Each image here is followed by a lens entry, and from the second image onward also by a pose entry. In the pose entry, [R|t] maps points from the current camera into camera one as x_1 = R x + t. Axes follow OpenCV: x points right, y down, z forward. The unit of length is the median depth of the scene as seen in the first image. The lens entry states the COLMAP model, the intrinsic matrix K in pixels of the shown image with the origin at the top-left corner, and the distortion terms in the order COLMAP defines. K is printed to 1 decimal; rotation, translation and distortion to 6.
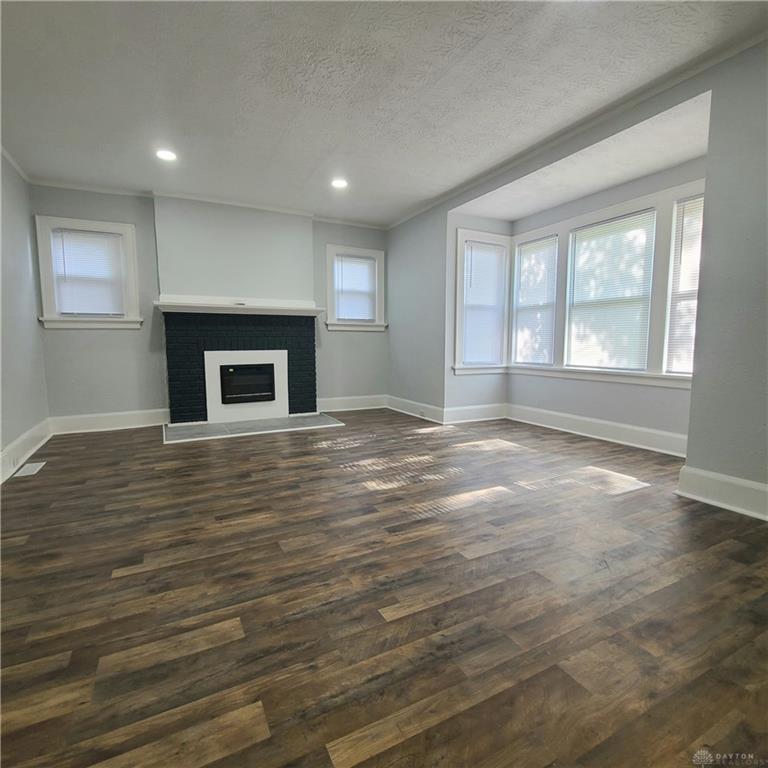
lens RADIAL K [[417.9, 0, 385.7], [0, 417.9, 381.4], [0, 0, 1]] dist [-0.003545, -0.000897]
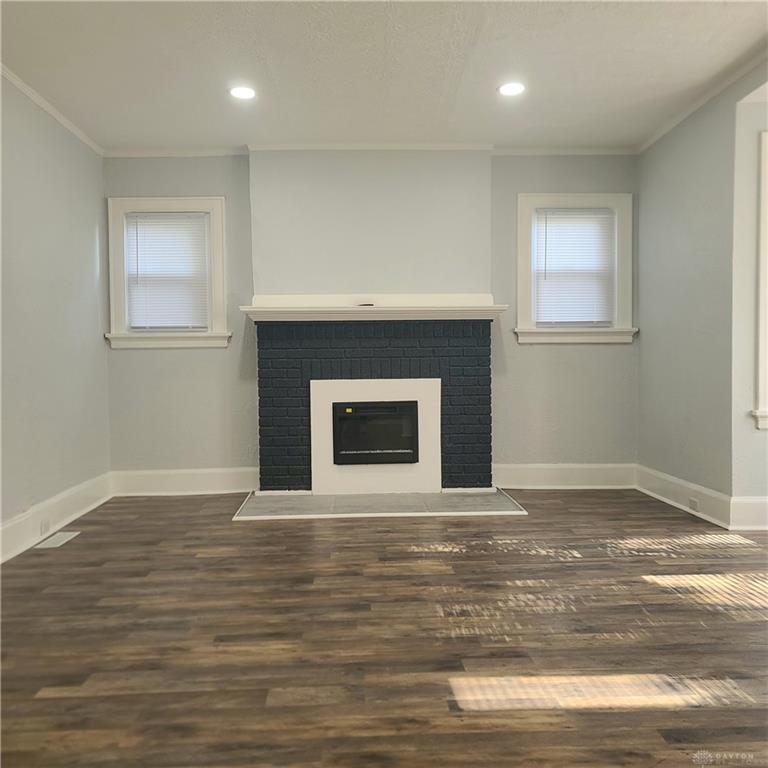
lens RADIAL K [[745.6, 0, 382.1], [0, 745.6, 379.4], [0, 0, 1]] dist [0.053867, 0.000000]
pose [[0.902296, -0.000317, -0.431117, 0.169924], [-0.031715, 0.997241, -0.067110, -0.000133], [0.429949, 0.074226, 0.899797, 0.019442]]
